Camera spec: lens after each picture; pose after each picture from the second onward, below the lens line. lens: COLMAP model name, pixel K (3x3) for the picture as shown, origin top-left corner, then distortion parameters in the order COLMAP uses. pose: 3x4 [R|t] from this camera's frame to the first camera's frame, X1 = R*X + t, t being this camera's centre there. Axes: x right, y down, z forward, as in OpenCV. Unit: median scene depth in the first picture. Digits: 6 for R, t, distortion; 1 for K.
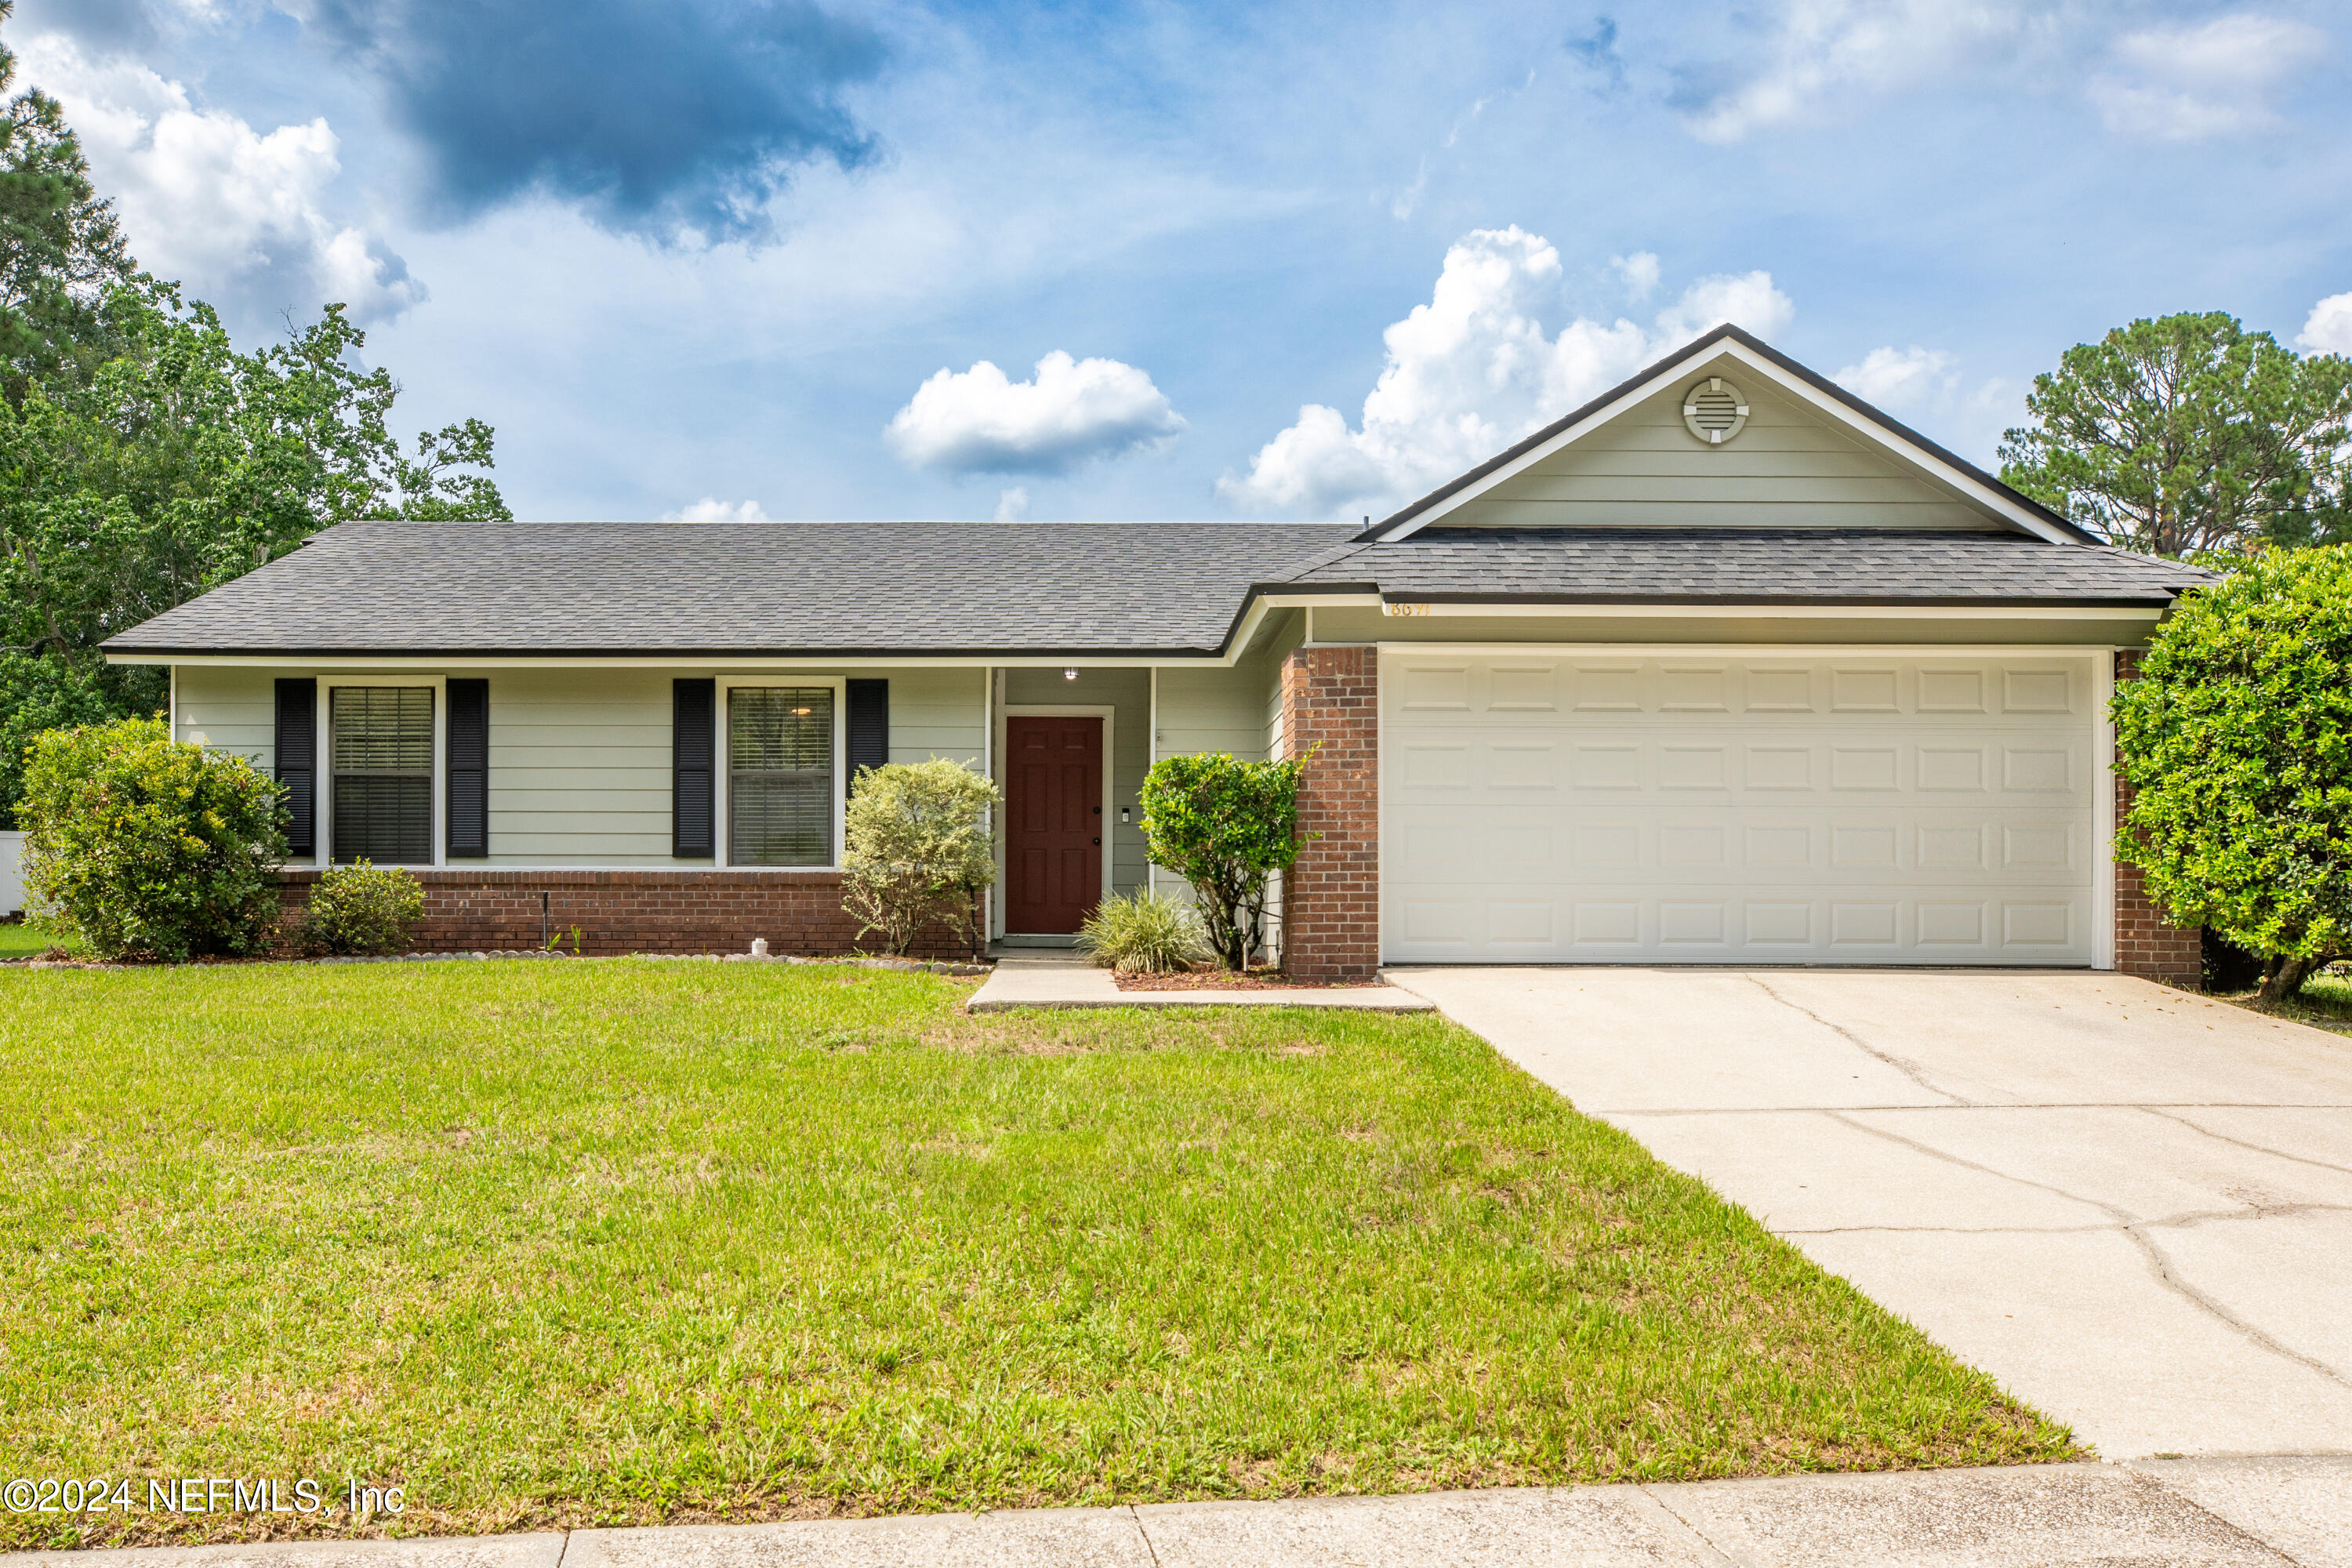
lens RADIAL K [[1643.3, 0, 1062.3], [0, 1643.3, 855.8], [0, 0, 1]] dist [-0.023984, 0.007928]
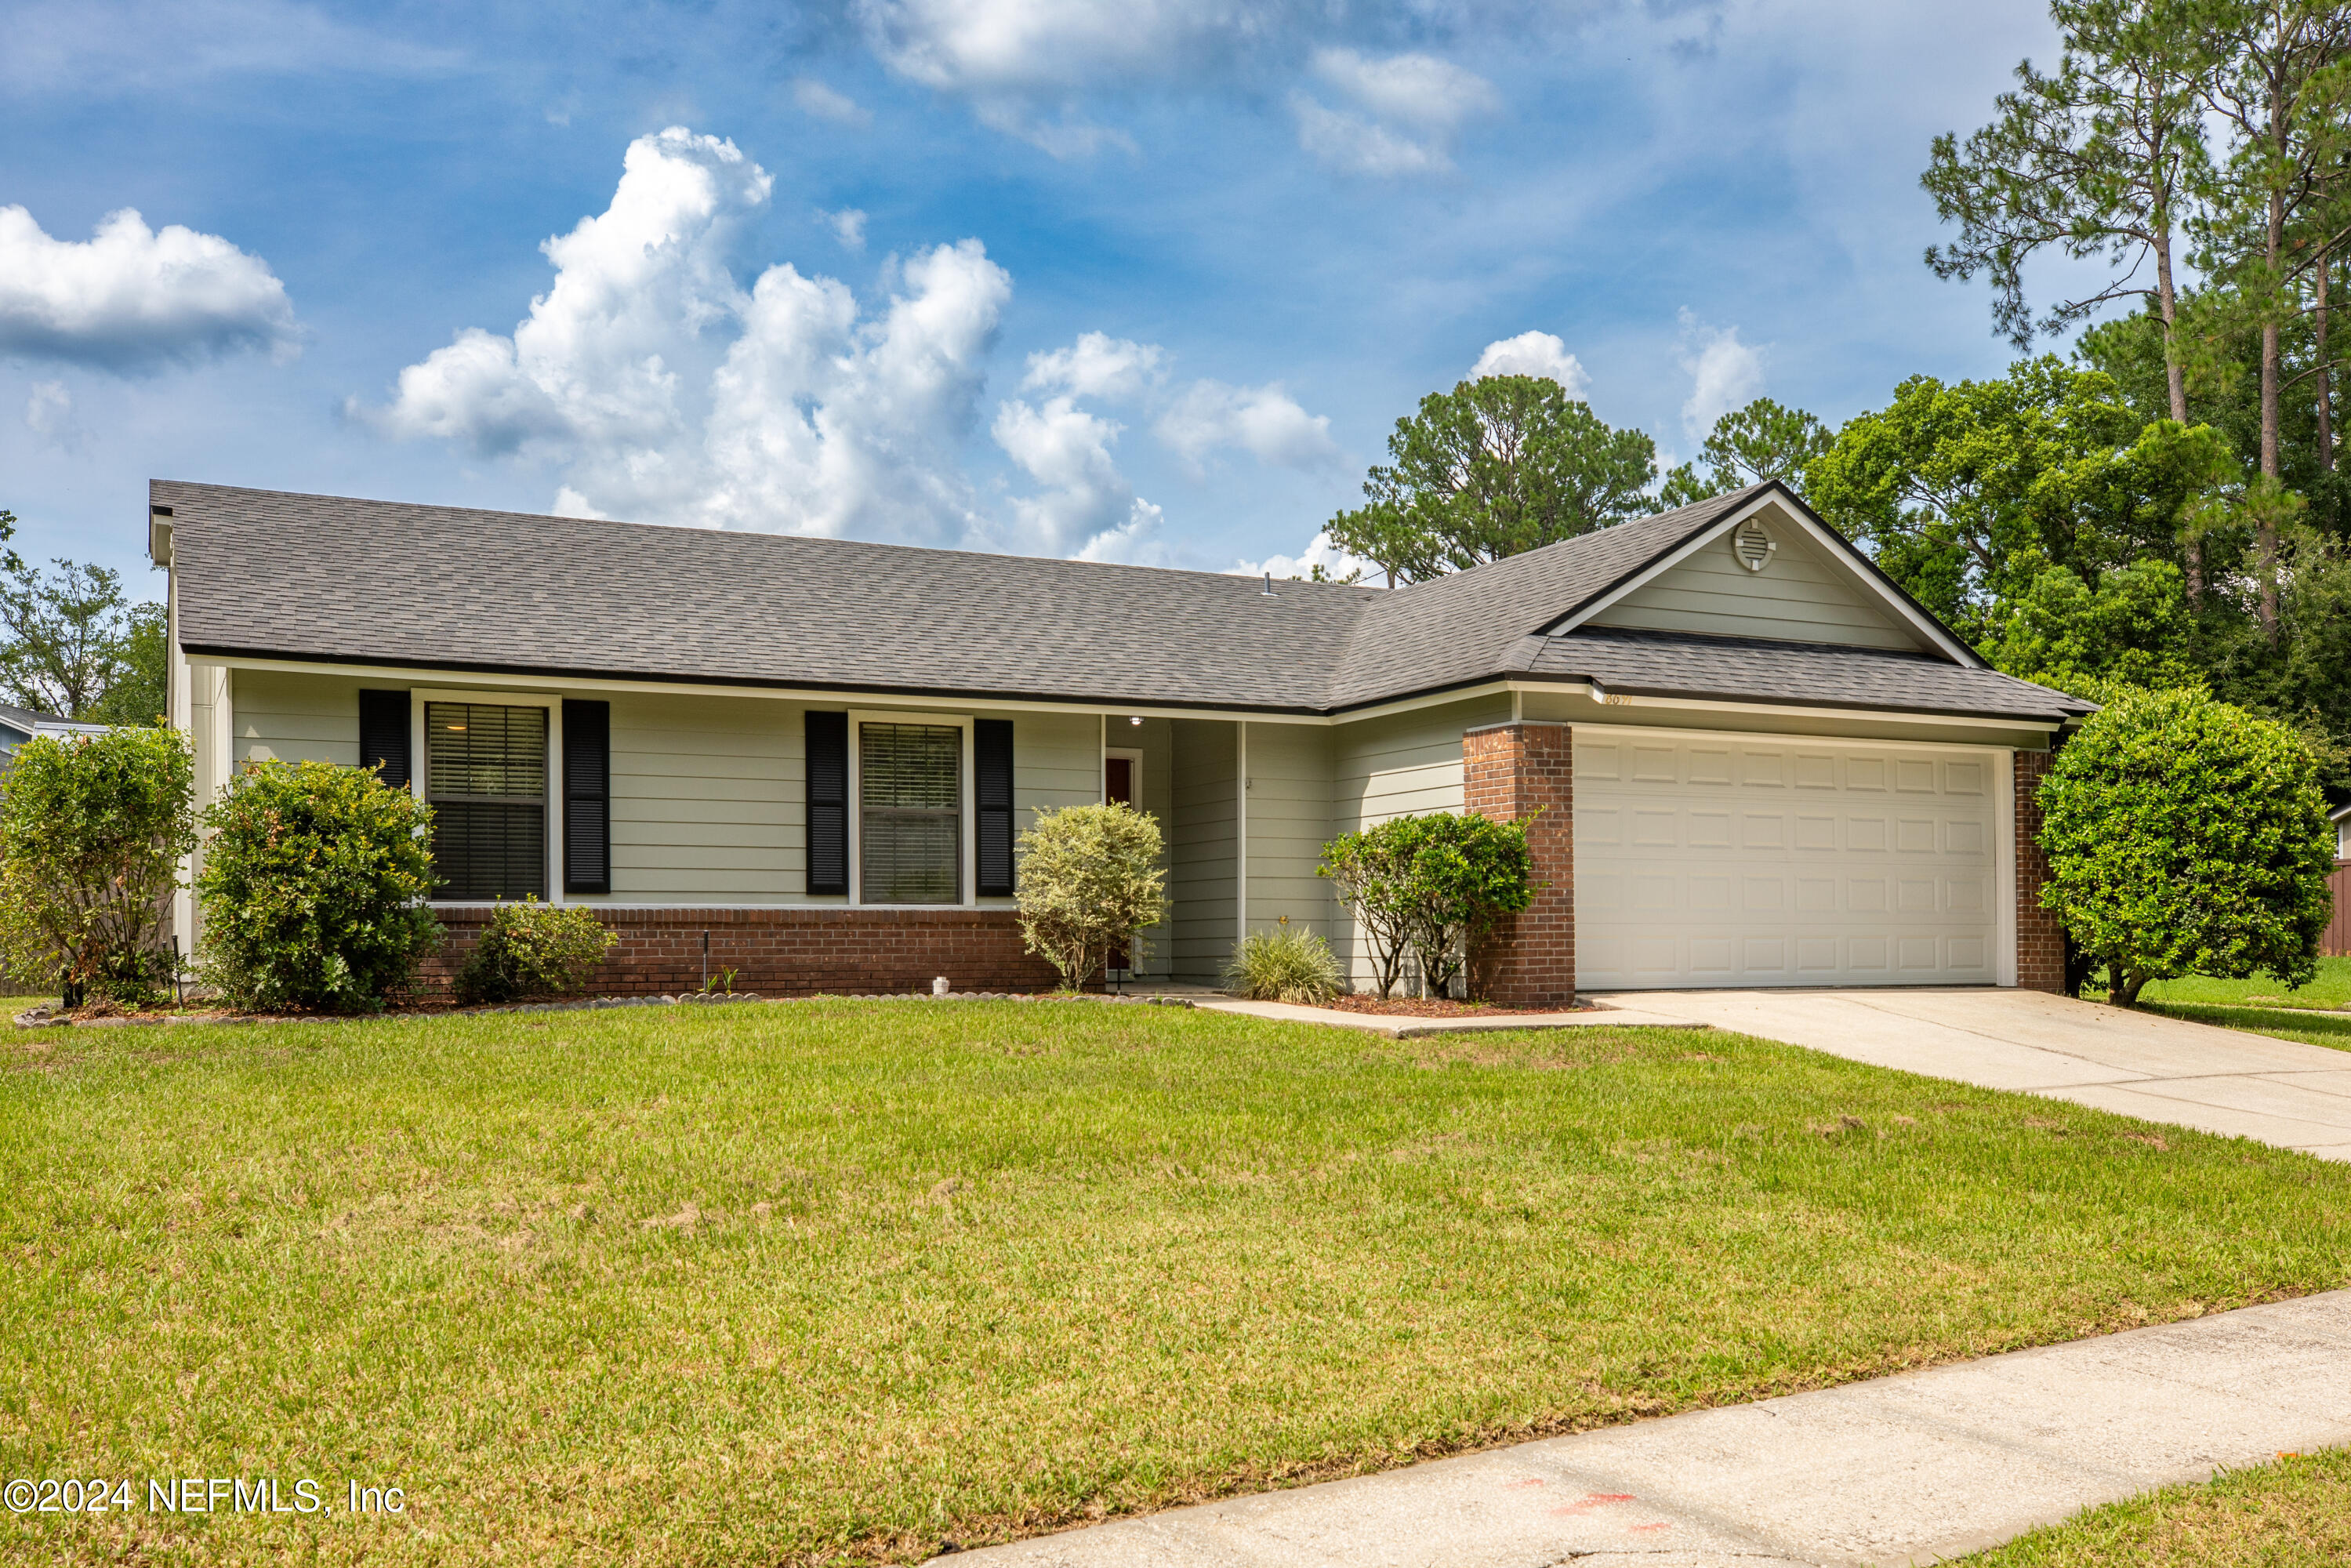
lens RADIAL K [[1878.1, 0, 1092.5], [0, 1878.1, 827.0], [0, 0, 1]] dist [-0.009751, -0.006986]
pose [[0.912896, 0.018835, 0.407757, -0.628198], [-0.009053, 0.999623, -0.025906, -0.013842], [-0.408092, 0.019959, 0.912723, -0.098196]]
